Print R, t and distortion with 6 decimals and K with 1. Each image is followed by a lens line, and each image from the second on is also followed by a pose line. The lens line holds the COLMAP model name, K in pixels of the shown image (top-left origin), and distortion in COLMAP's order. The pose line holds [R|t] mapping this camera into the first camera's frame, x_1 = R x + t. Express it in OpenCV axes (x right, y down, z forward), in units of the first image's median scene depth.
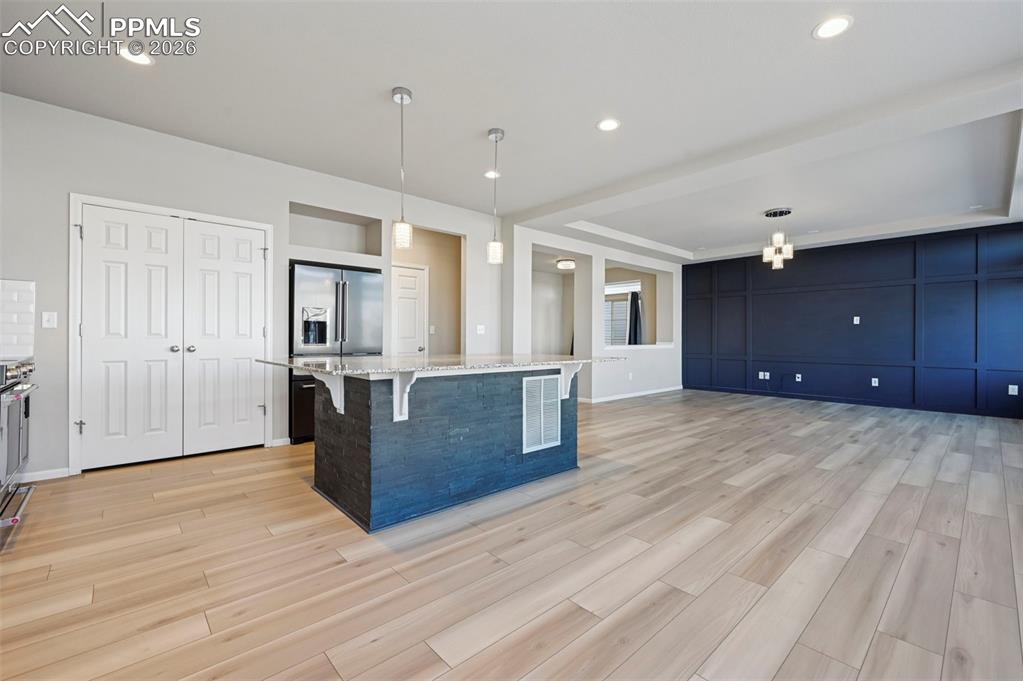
lens RADIAL K [[444.0, 0, 517.5], [0, 444.0, 336.6], [0, 0, 1]] dist [-0.001872, -0.000035]
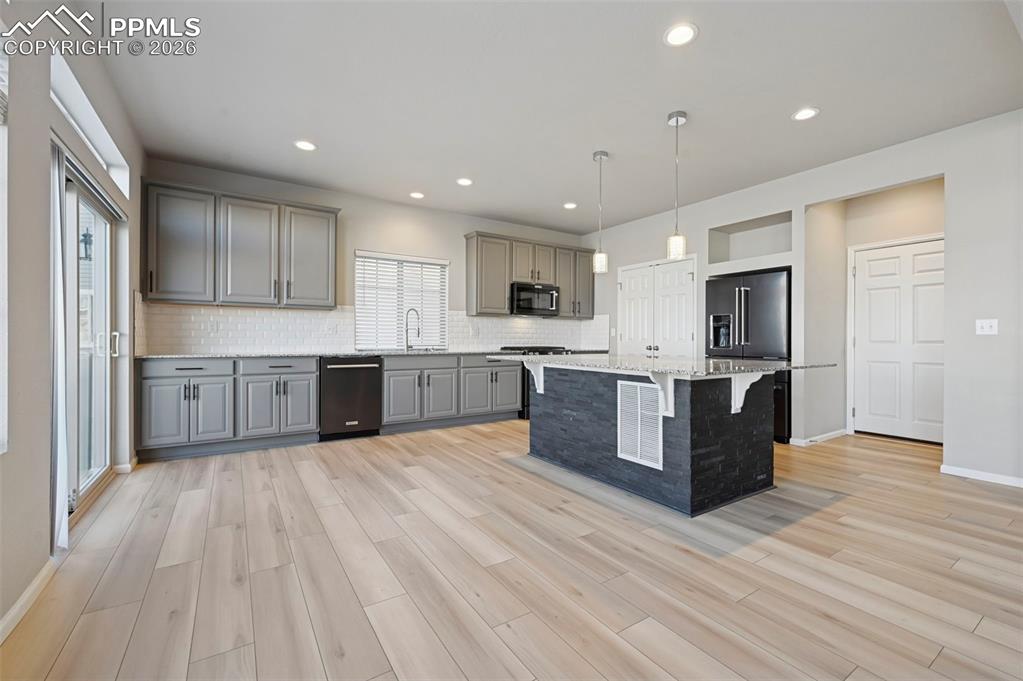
lens RADIAL K [[410.9, 0, 517.3], [0, 410.9, 341.4], [0, 0, 1]] dist [0.000938, 0.000111]
pose [[-0.147189, 0.000025, -0.989108, 1.065028], [0.000864, 1.000000, -0.000103, 0.005873], [0.989108, -0.000870, -0.147189, 1.018774]]
